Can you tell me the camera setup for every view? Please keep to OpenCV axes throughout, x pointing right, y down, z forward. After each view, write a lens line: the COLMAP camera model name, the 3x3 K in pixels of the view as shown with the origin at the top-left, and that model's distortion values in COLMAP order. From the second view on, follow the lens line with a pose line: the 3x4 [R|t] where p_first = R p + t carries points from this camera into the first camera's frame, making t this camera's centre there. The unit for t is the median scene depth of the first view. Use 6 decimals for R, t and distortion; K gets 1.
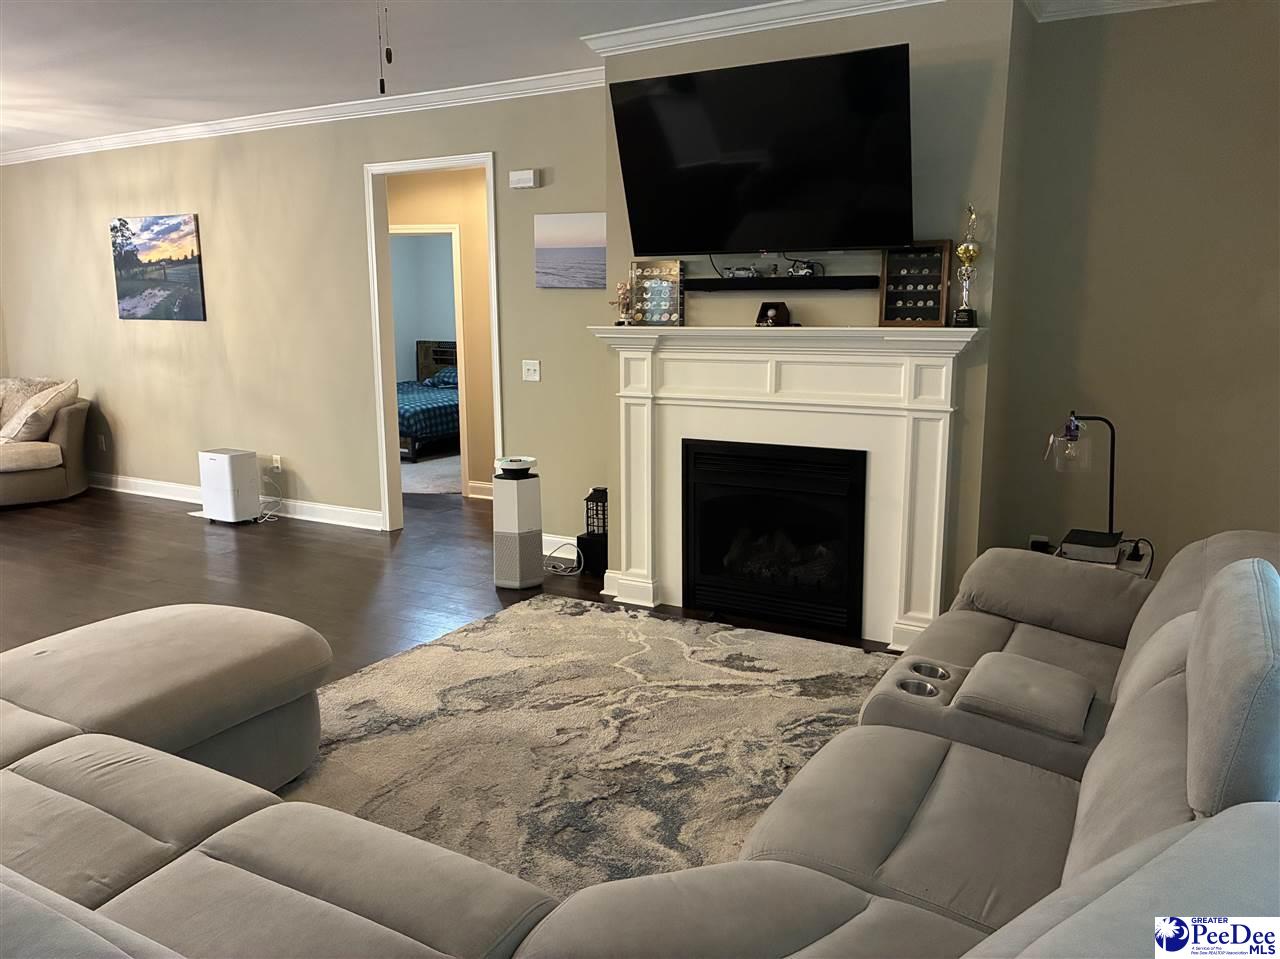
lens RADIAL K [[986.5, 0, 640.0], [0, 986.5, 479.5], [0, 0, 1]] dist [0.079455, -0.003163]
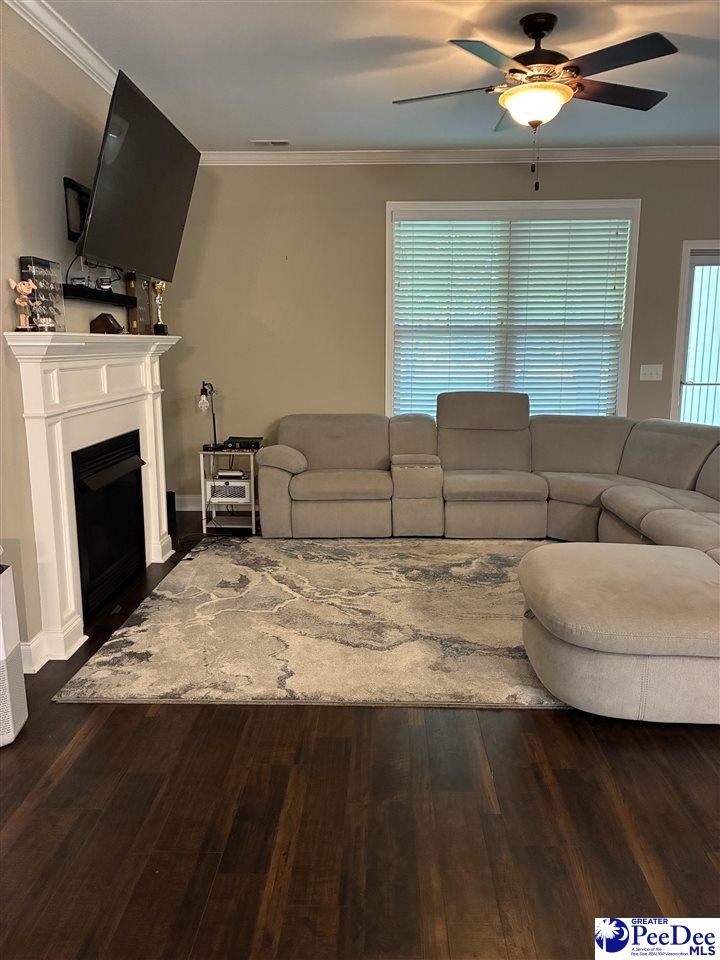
lens RADIAL K [[739.9, 0, 360.0], [0, 739.9, 480.0], [0, 0, 1]] dist [0.079455, -0.003163]
pose [[-0.486357, -0.151919, 0.860452, -0.562216], [0.159601, 0.952755, 0.258428, -0.124283], [-0.859060, 0.263017, -0.439133, 0.851480]]
